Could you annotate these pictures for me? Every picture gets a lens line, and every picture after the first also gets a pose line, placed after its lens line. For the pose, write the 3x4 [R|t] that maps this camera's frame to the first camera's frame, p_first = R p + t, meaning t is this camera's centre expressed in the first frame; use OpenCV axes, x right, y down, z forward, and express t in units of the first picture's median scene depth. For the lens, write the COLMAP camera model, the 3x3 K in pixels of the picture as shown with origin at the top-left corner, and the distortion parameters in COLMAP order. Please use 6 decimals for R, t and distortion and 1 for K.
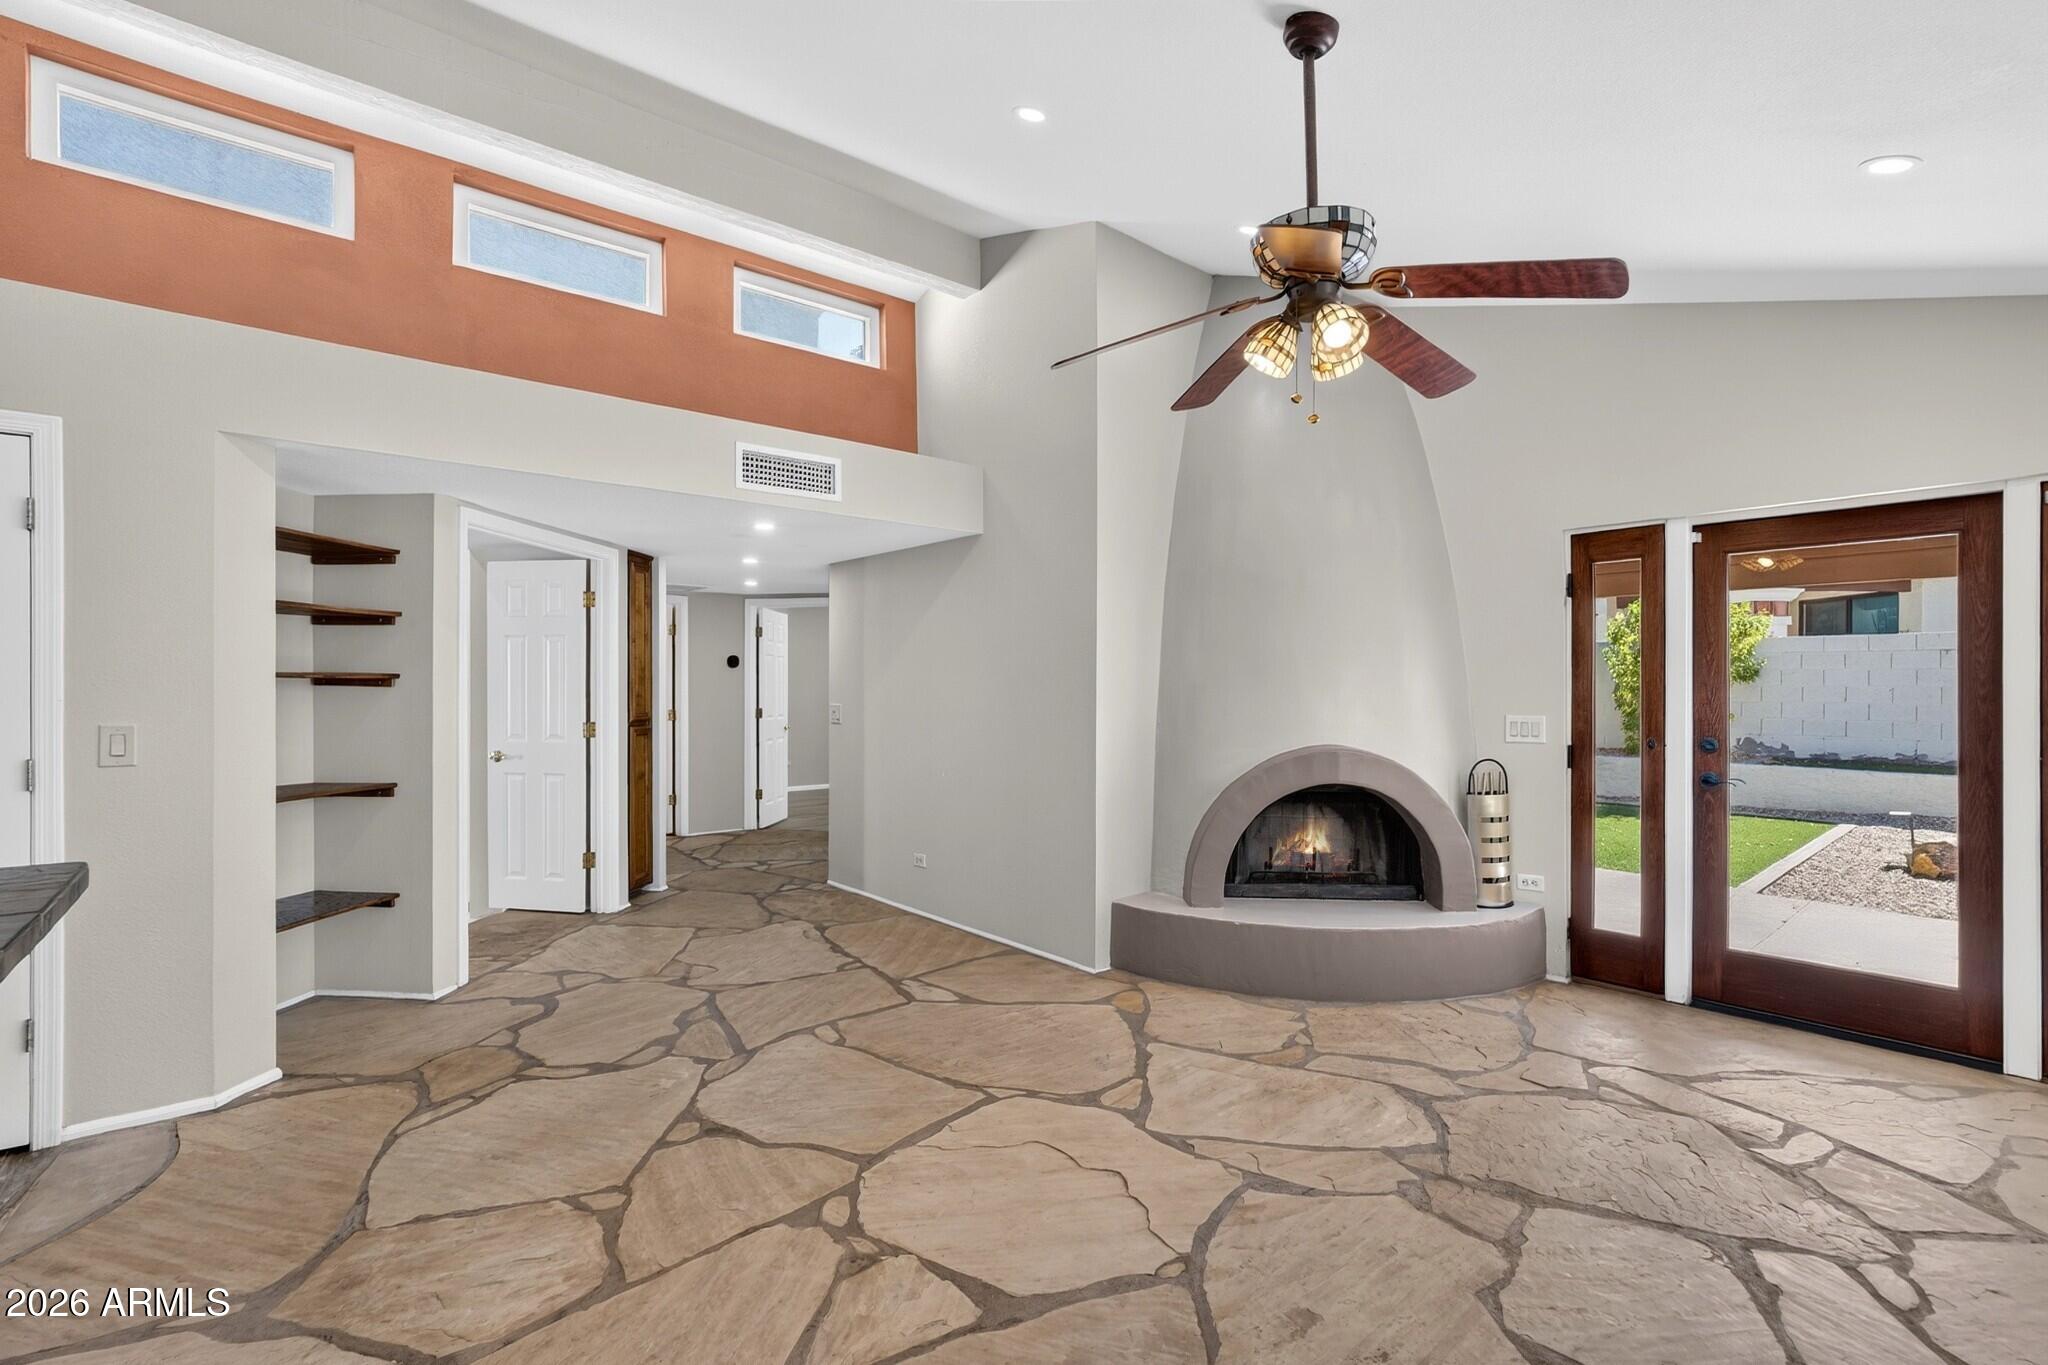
lens RADIAL K [[918.4, 0, 1028.1], [0, 918.4, 691.3], [0, 0, 1]] dist [-0.036507, 0.012714]
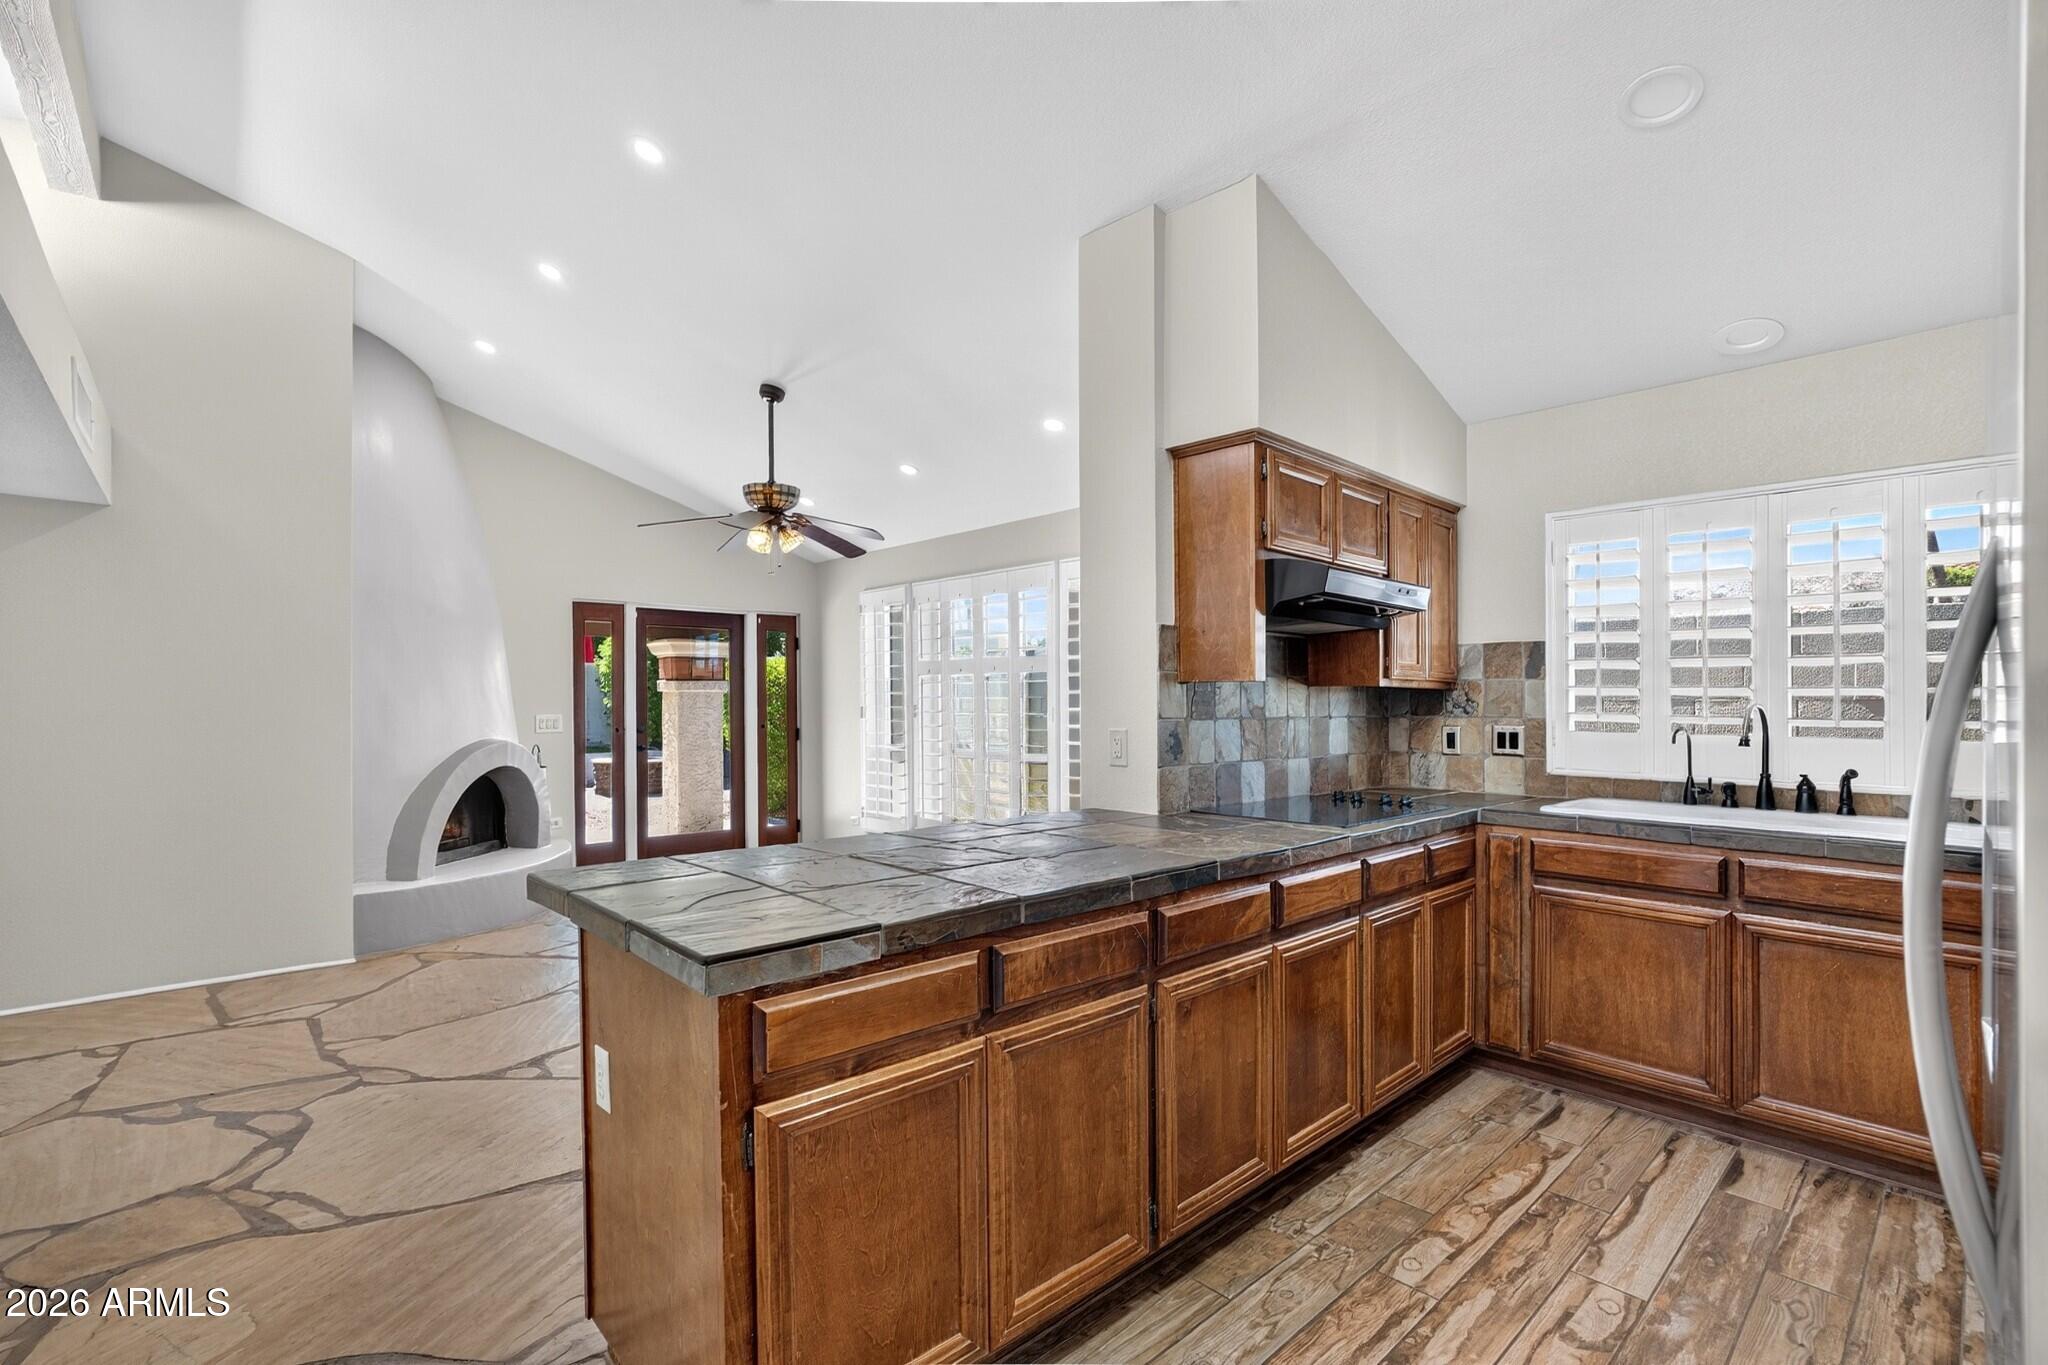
lens RADIAL K [[918.4, 0, 1029.4], [0, 918.4, 699.1], [0, 0, 1]] dist [-0.036507, 0.012714]
pose [[-0.038979, 0.001661, 0.999239, -1.439869], [0.001710, 0.999997, -0.001595, 0.005767], [-0.999239, 0.001647, -0.038982, 0.360384]]
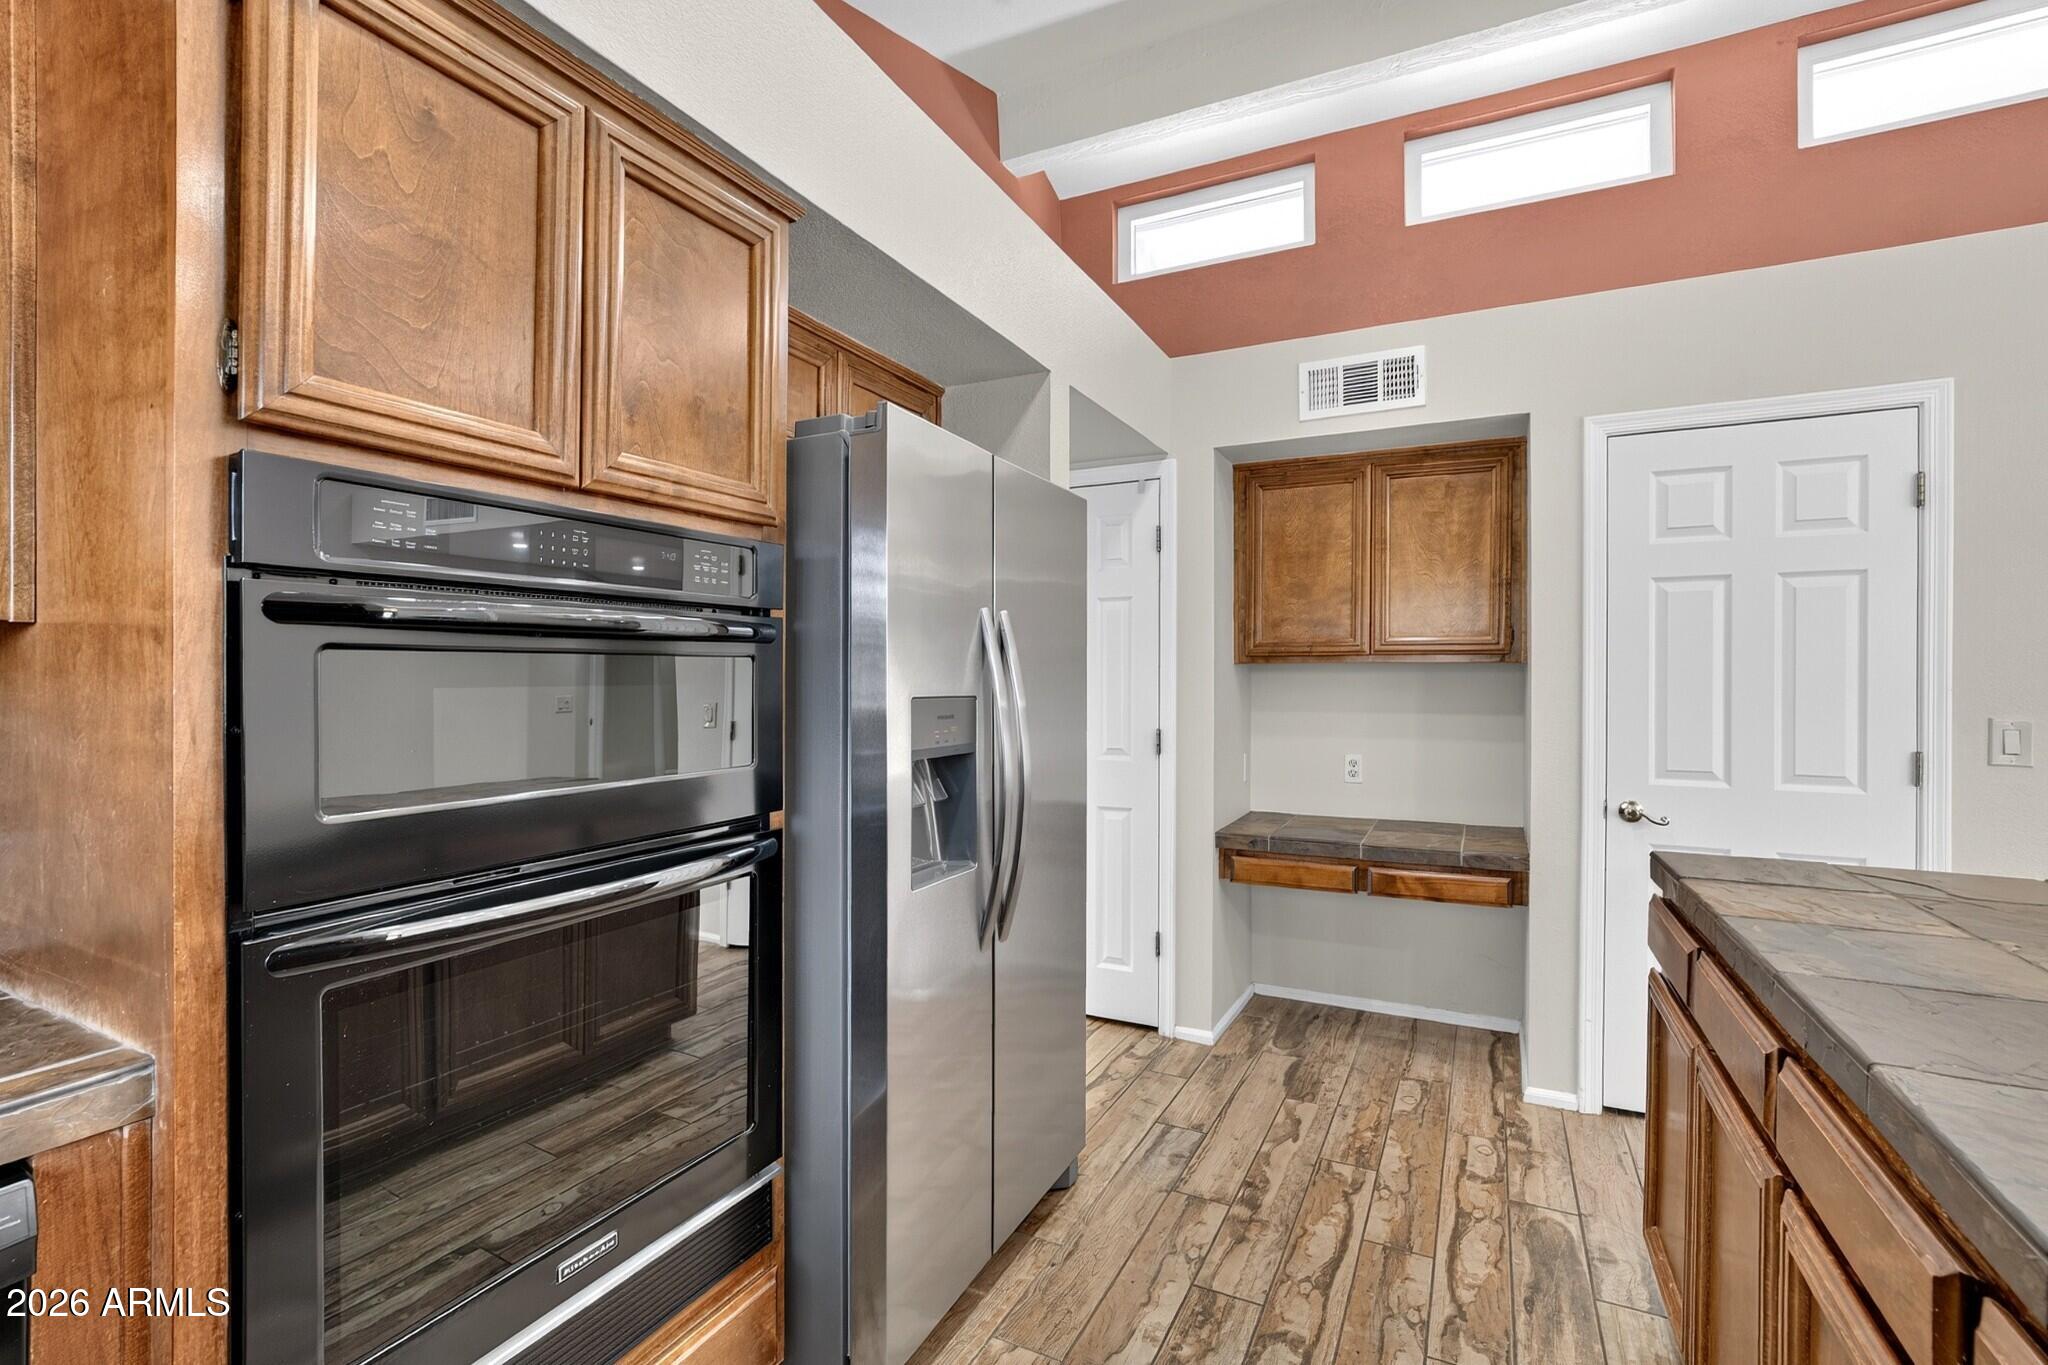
lens RADIAL K [[918.4, 0, 1033.4], [0, 918.4, 688.7], [0, 0, 1]] dist [-0.036507, 0.012714]
pose [[0.394637, 0.008535, -0.918798, -0.555177], [-0.007252, 0.999955, 0.006174, 0.010253], [0.918809, 0.004226, 0.394681, -0.189218]]
